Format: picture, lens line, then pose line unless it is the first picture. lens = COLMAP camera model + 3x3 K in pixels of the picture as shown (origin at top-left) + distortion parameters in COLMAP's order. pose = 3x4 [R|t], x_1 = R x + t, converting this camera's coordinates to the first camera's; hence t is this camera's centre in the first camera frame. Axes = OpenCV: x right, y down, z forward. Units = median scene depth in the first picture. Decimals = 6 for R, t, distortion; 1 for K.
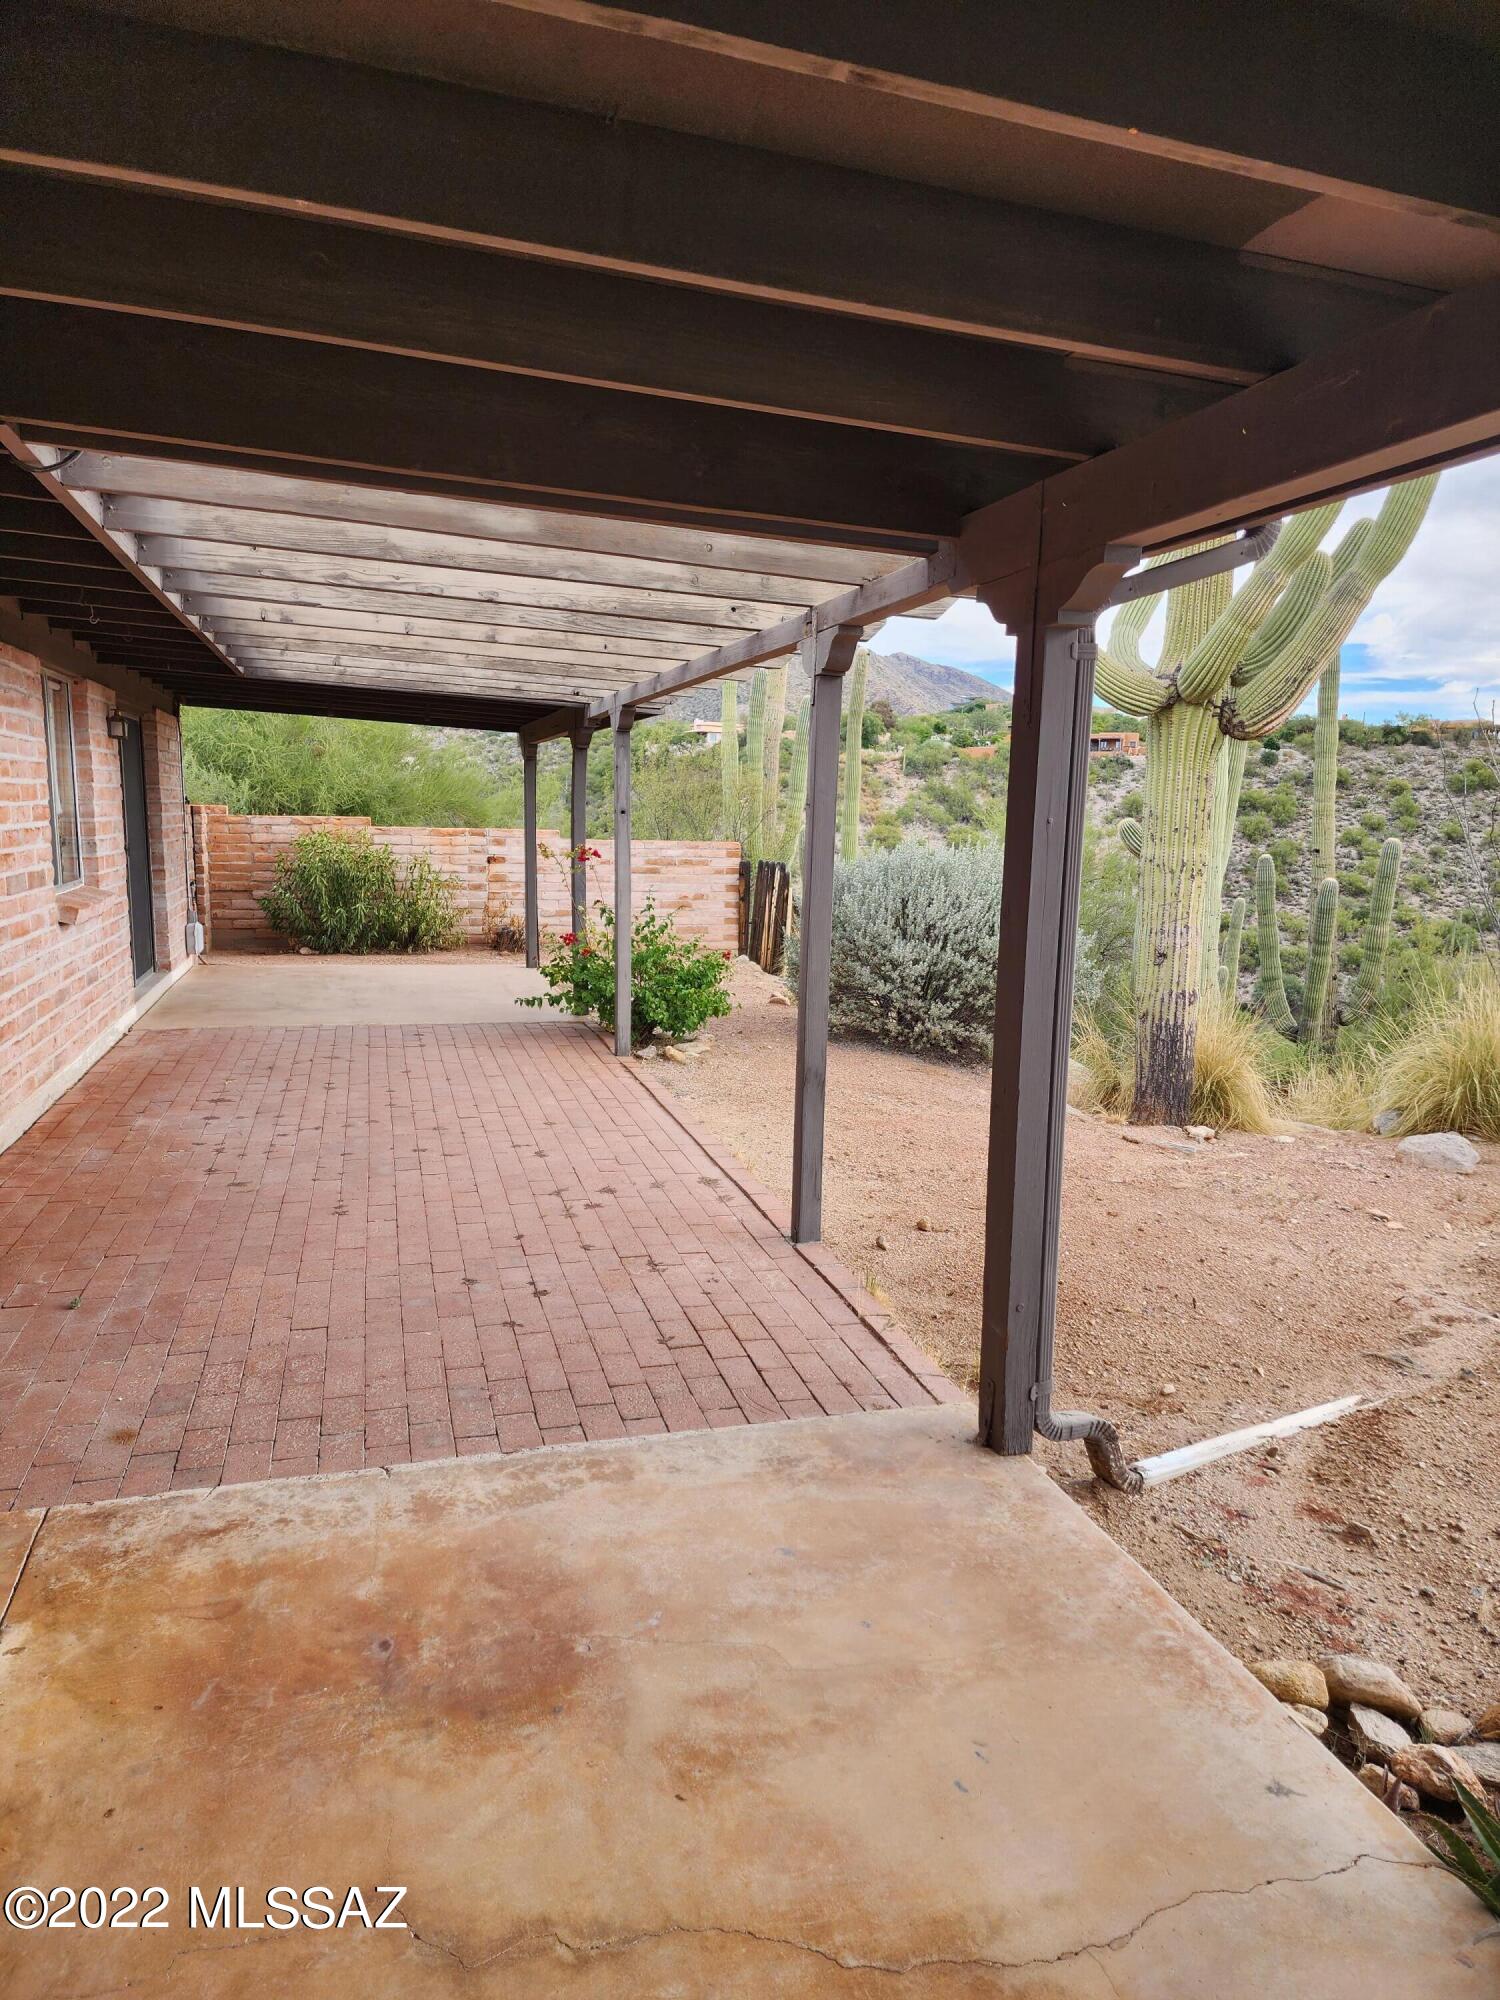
lens RADIAL K [[1344.9, 0, 754.2], [0, 1344.9, 1019.1], [0, 0, 1]] dist [0.074245, -0.065450]
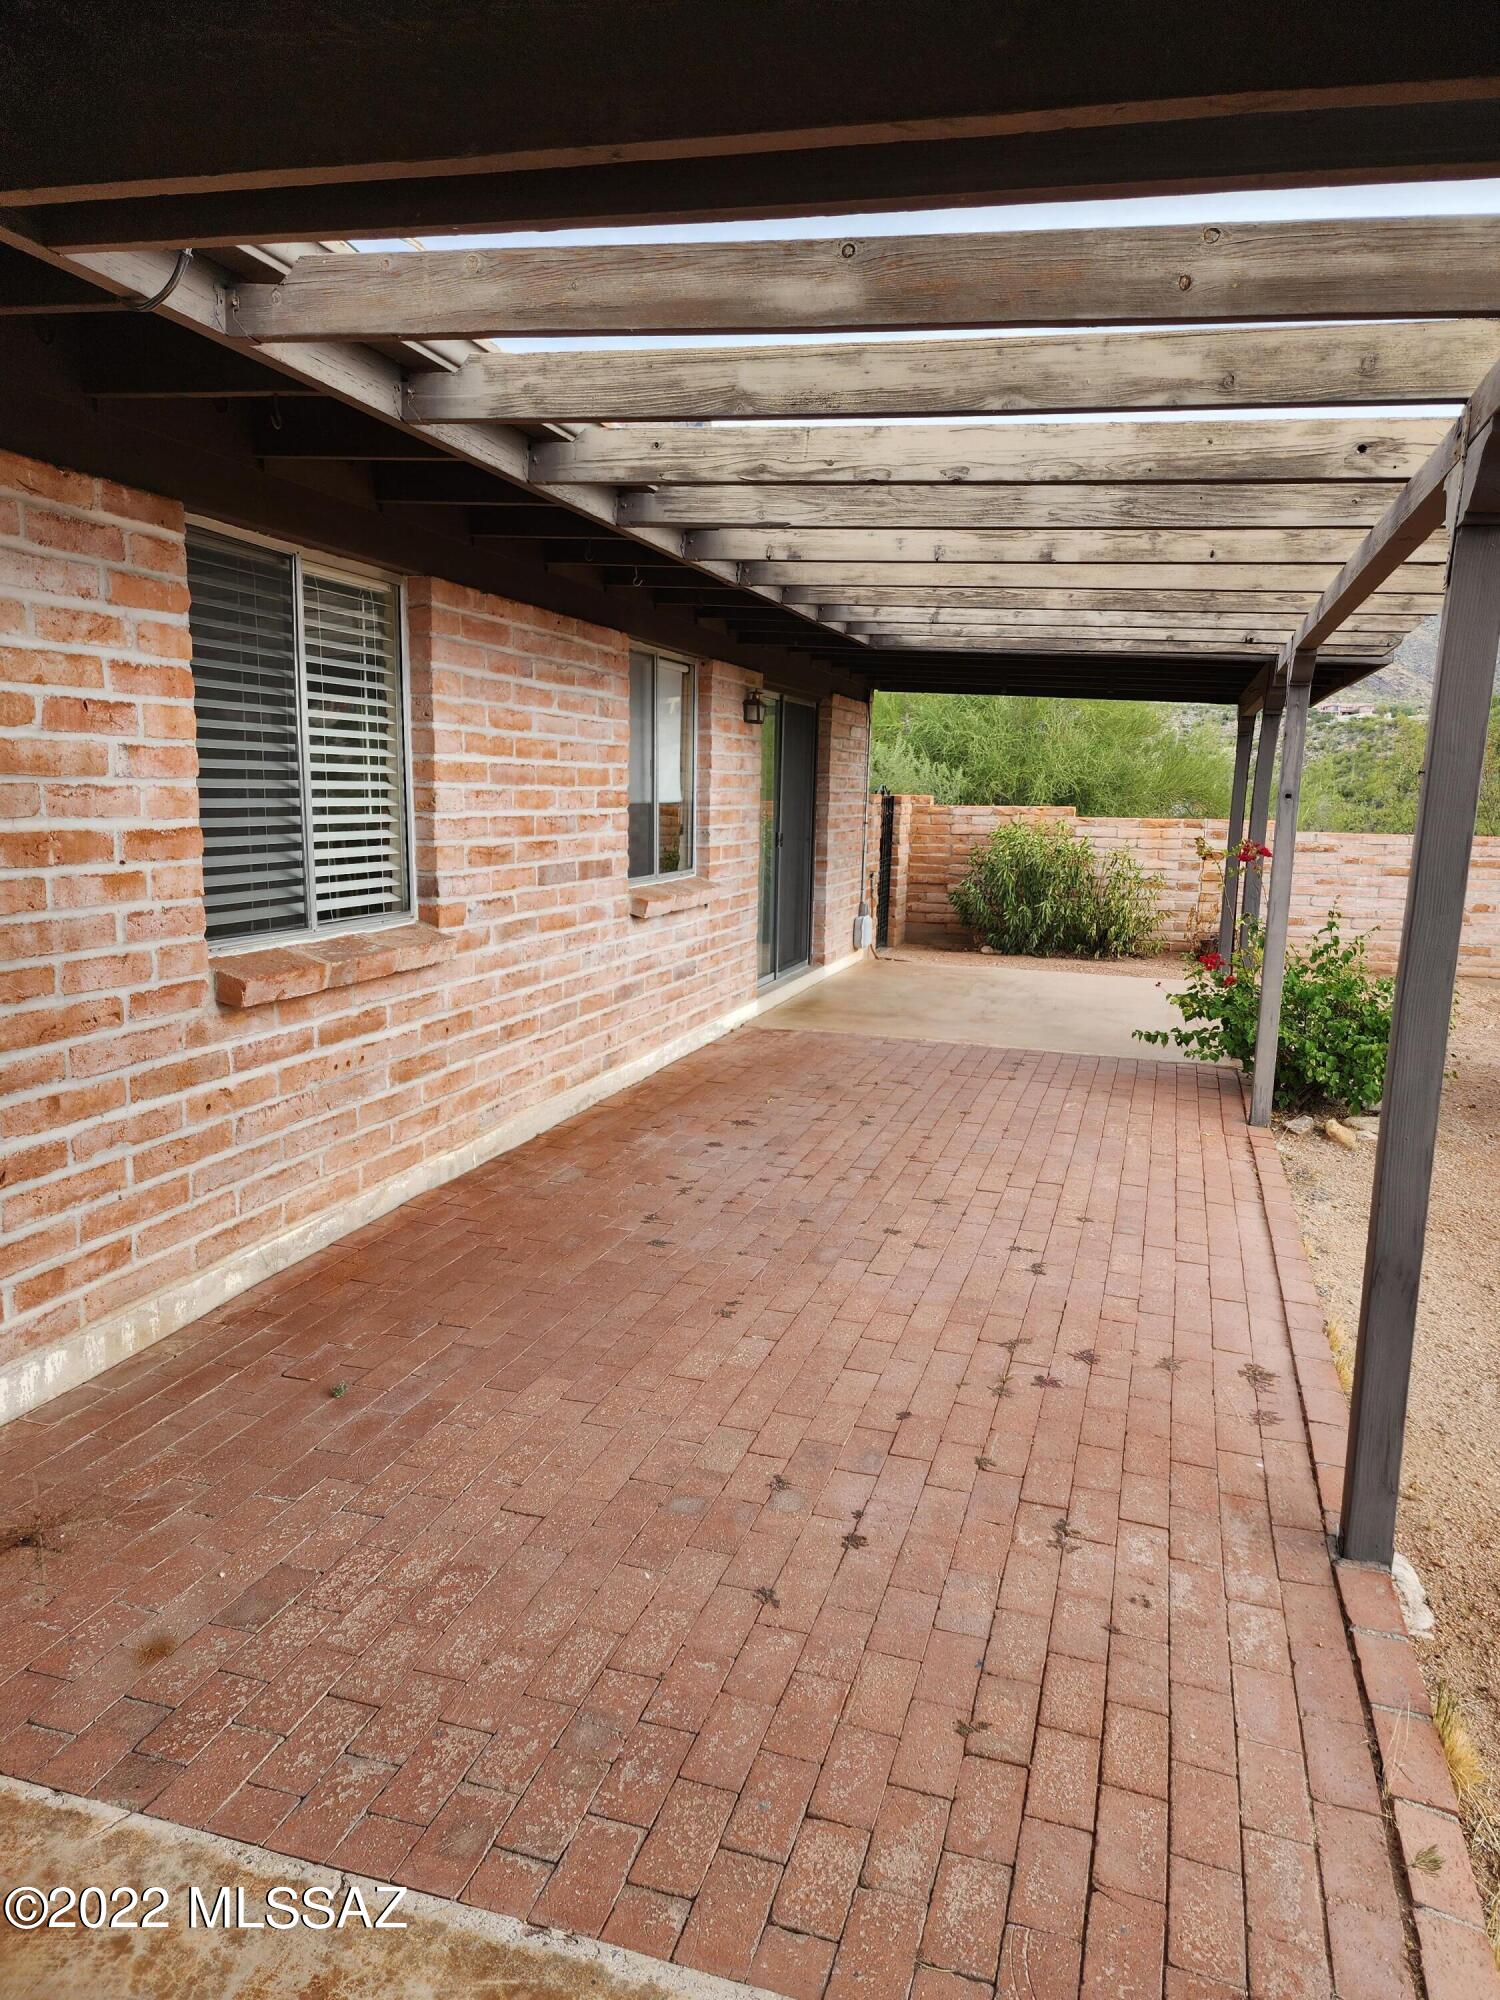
lens RADIAL K [[1371.4, 0, 735.1], [0, 1371.4, 1001.8], [0, 0, 1]] dist [0.140415, -0.170370]
pose [[0.842838, 0.081113, -0.532020, 0.083119], [-0.086376, 0.996149, 0.015036, -0.036867], [0.531190, 0.033281, 0.846599, 0.273950]]
